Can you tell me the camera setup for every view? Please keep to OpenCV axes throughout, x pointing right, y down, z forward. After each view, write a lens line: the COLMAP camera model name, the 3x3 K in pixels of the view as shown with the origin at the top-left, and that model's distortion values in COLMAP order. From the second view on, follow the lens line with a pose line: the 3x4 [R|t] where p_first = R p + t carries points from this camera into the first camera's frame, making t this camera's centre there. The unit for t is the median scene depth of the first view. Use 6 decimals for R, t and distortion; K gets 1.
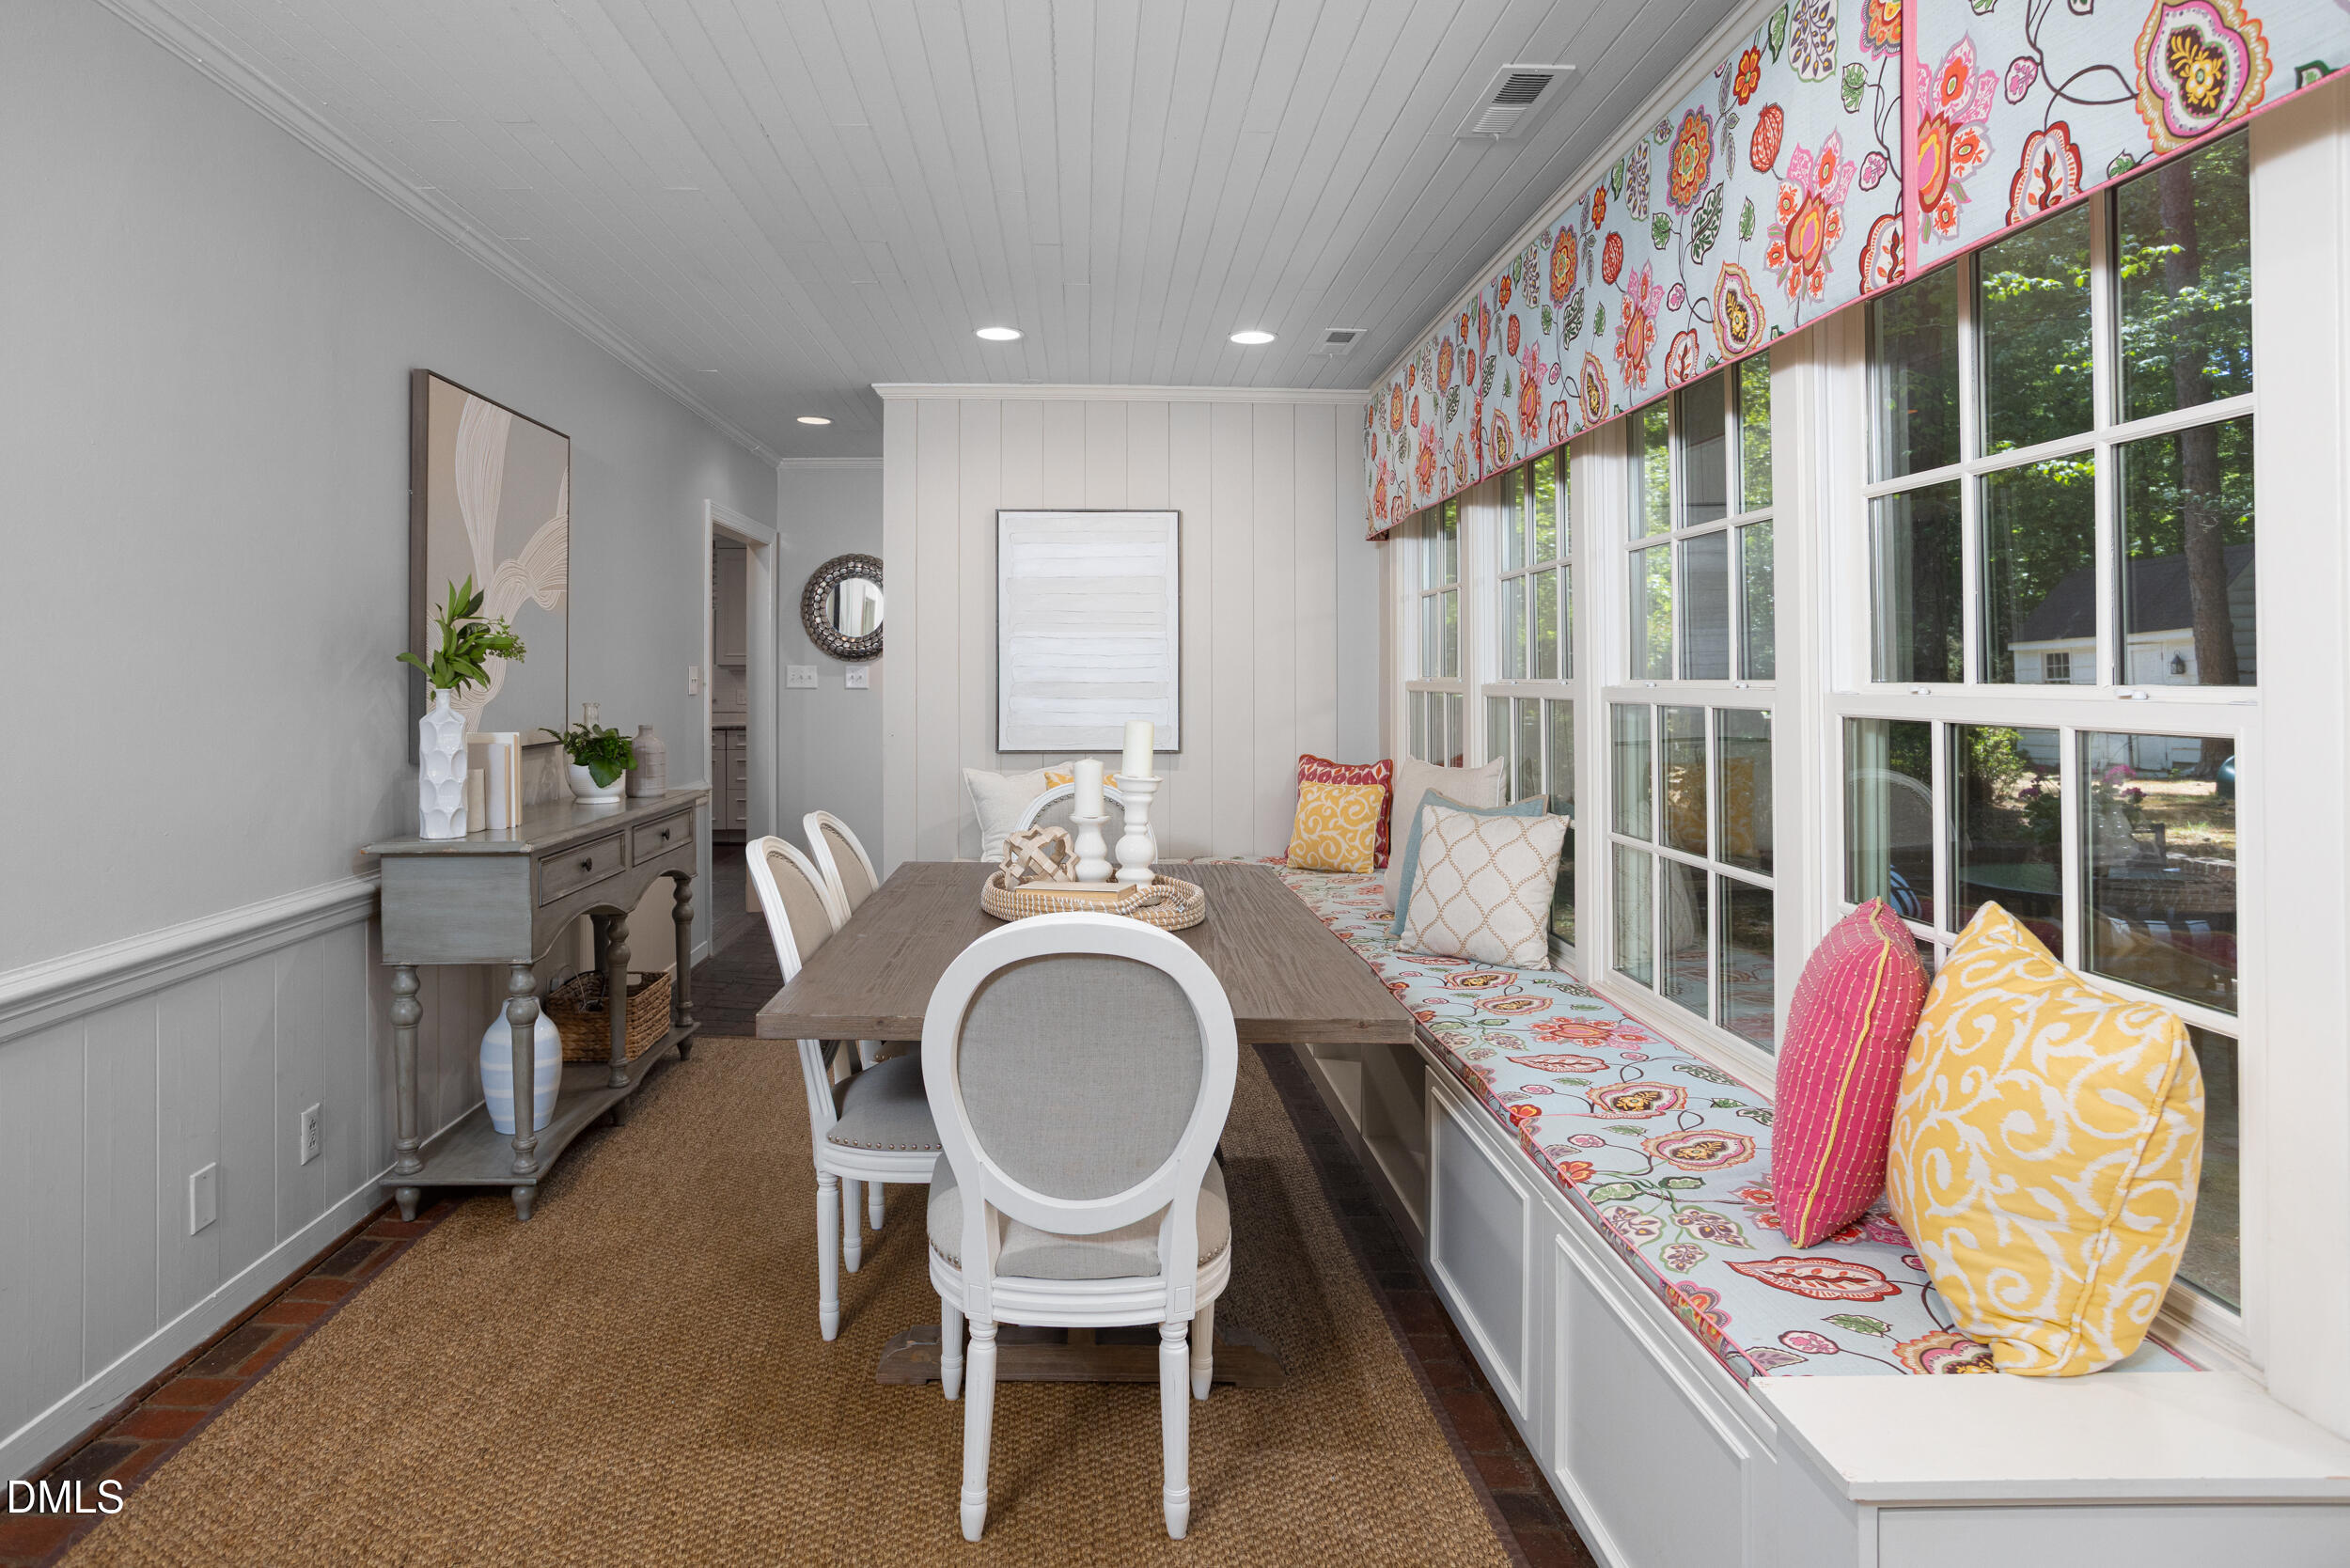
lens RADIAL K [[1216.5, 0, 1179.6], [0, 1216.5, 673.7], [0, 0, 1]] dist [-0.034318, 0.016377]
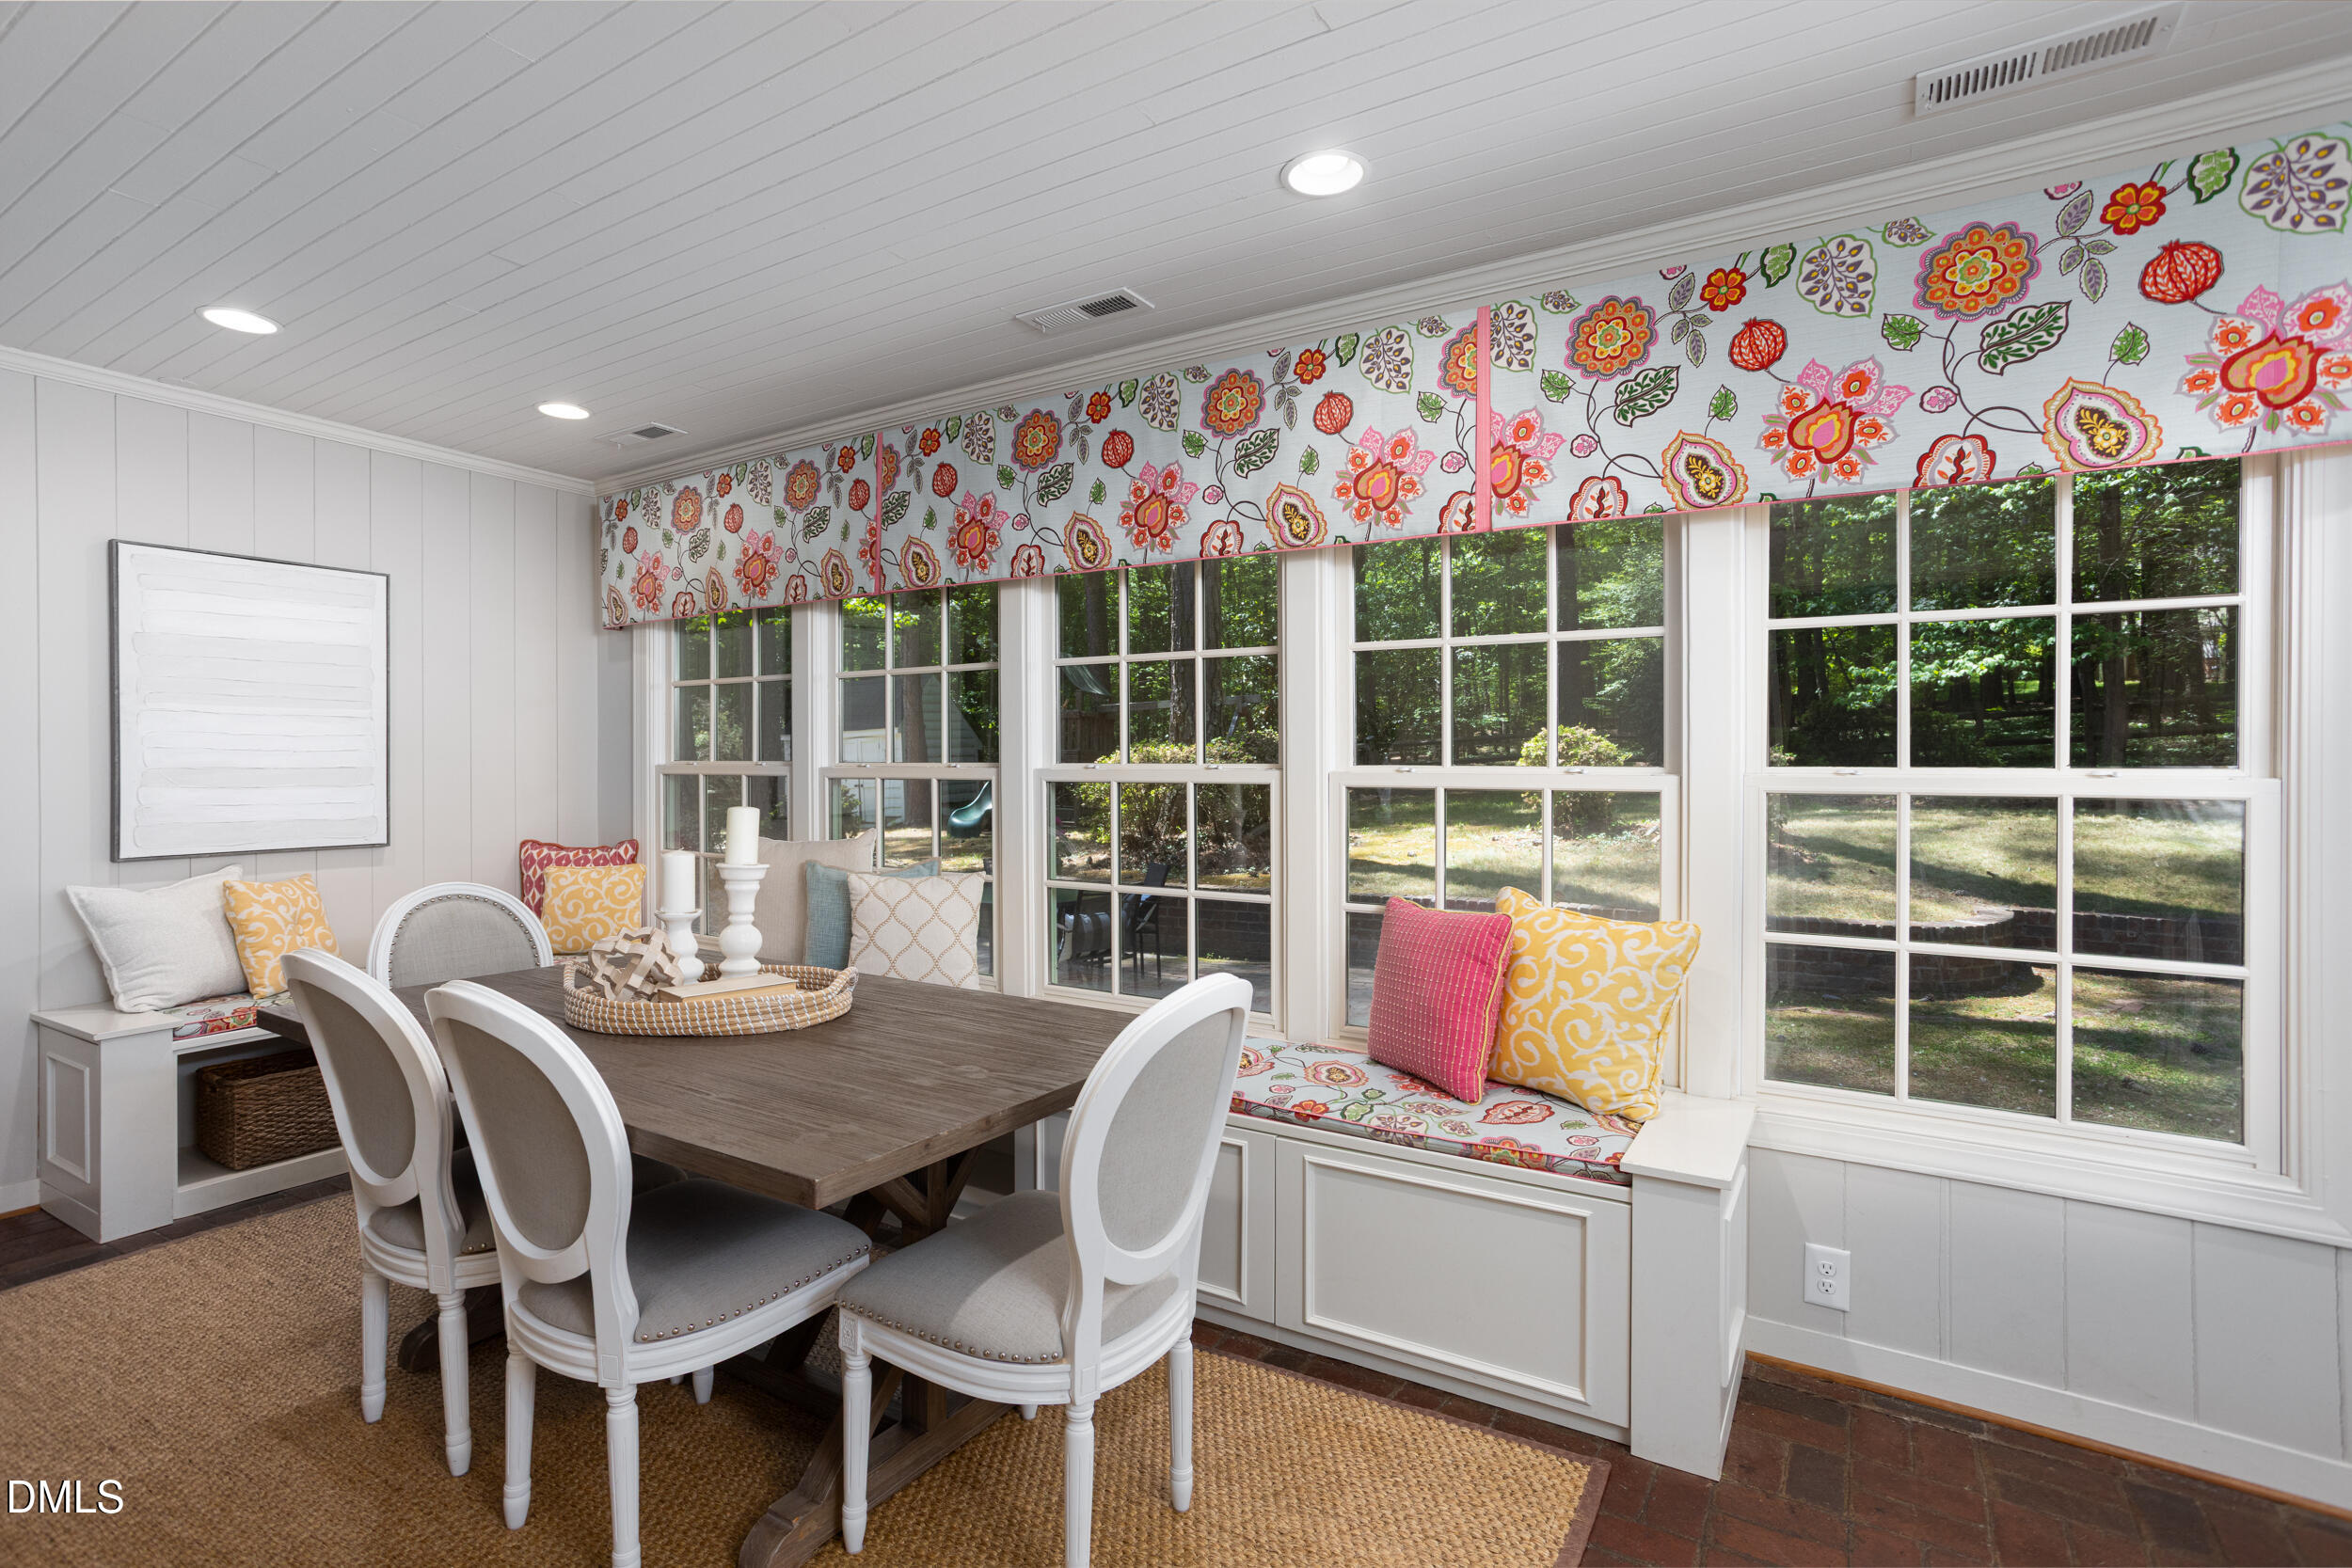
lens RADIAL K [[984.8, 0, 1177.1], [0, 984.8, 763.2], [0, 0, 1]] dist [-0.048320, 0.020701]
pose [[0.636092, -0.003329, 0.771606, -0.617266], [-0.001569, 0.999983, 0.005608, -0.002712], [-0.771612, -0.004778, 0.636076, 0.357896]]
